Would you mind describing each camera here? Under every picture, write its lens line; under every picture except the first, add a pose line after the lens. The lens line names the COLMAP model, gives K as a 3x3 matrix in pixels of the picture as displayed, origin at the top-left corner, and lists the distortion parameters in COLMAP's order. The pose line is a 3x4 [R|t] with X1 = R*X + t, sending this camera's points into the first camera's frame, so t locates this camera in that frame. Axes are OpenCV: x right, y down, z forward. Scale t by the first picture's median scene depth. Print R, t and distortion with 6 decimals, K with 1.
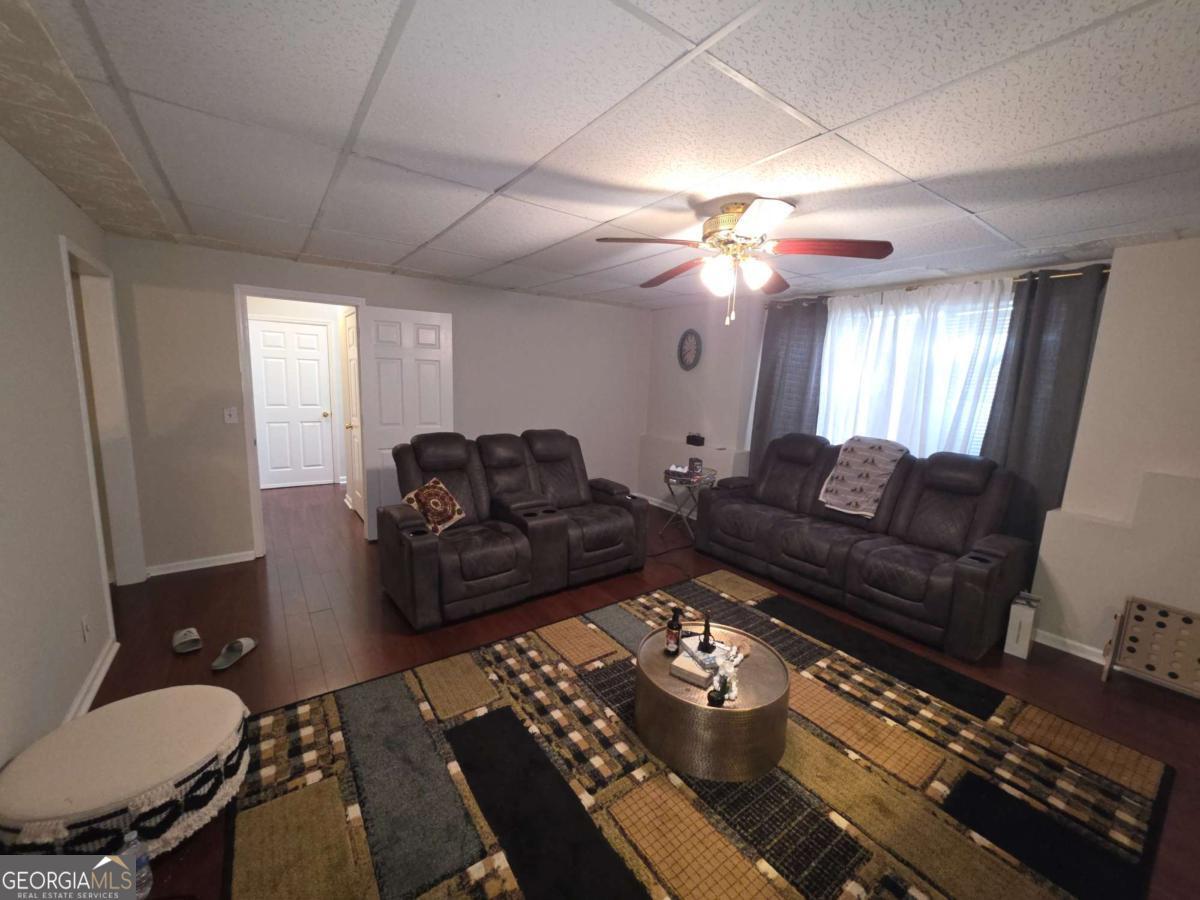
lens RADIAL K [[478.5, 0, 602.1], [0, 478.5, 453.4], [0, 0, 1]] dist [-0.002499, -0.000135]
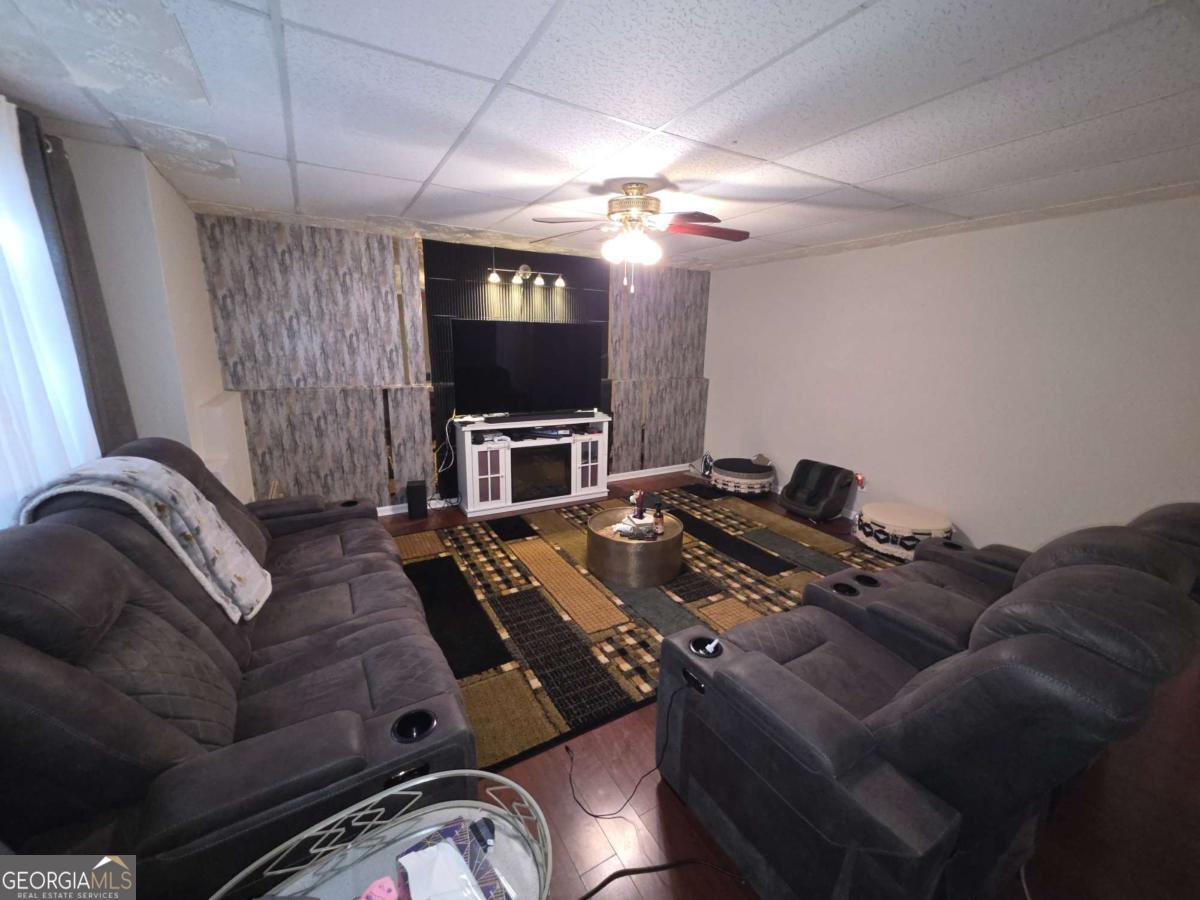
lens RADIAL K [[478.5, 0, 598.3], [0, 478.5, 446.9], [0, 0, 1]] dist [-0.002499, -0.000135]
pose [[-0.993578, -0.073312, 0.086183, 0.216590], [-0.036389, 0.928270, 0.370122, -0.350263], [-0.107135, 0.364609, -0.924977, 2.217525]]
